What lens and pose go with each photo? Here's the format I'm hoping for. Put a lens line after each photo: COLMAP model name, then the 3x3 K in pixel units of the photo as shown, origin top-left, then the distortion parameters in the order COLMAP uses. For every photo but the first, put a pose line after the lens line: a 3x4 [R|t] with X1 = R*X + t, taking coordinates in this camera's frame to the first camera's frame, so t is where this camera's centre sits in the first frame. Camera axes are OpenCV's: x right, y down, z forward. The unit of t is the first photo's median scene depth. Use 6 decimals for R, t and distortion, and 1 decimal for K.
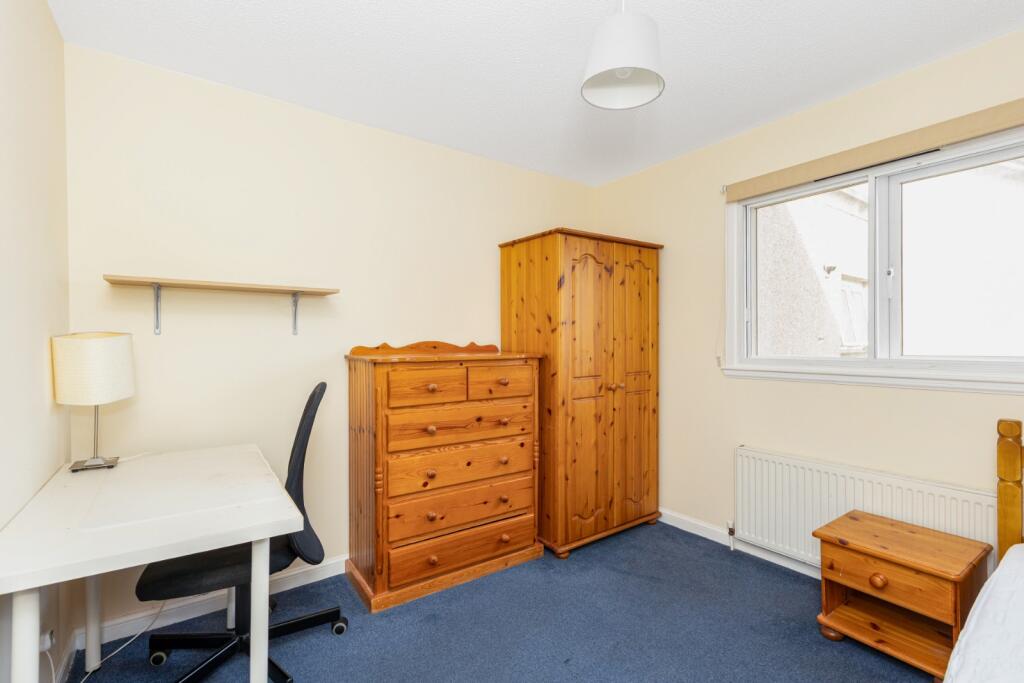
lens RADIAL K [[472.3, 0, 512.0], [0, 472.3, 341.5], [0, 0, 1]] dist [-0.001535, -0.000334]
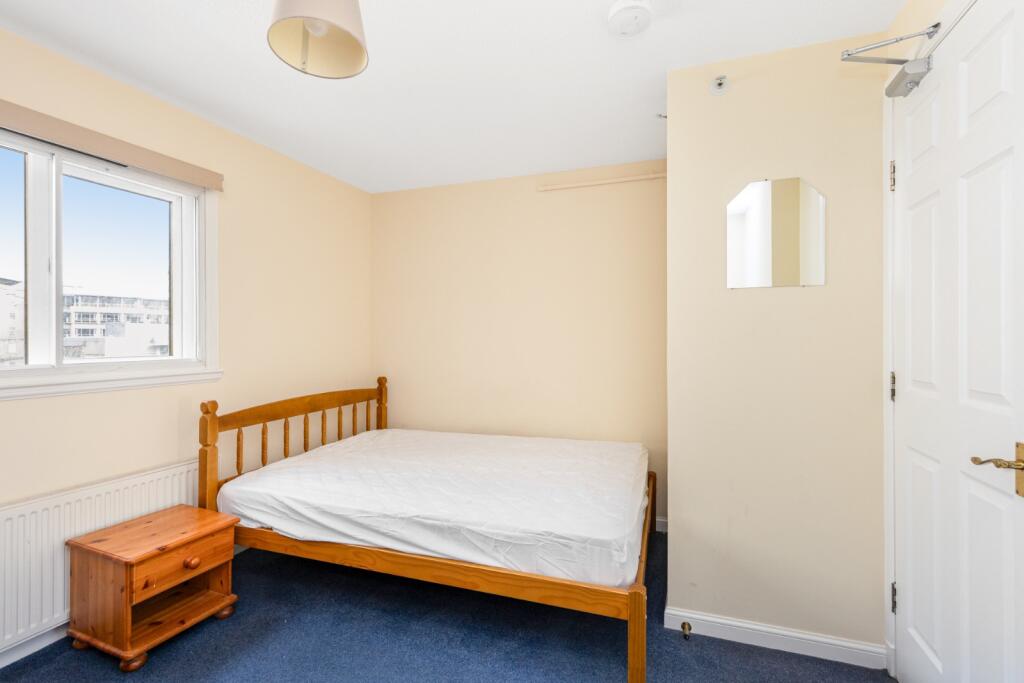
lens RADIAL K [[472.3, 0, 512.0], [0, 472.3, 341.5], [0, 0, 1]] dist [-0.001535, -0.000334]
pose [[-0.572037, 0.003477, 0.820220, -0.513581], [0.014759, 0.999873, 0.006054, -0.000593], [-0.820095, 0.015568, -0.572016, 0.946352]]
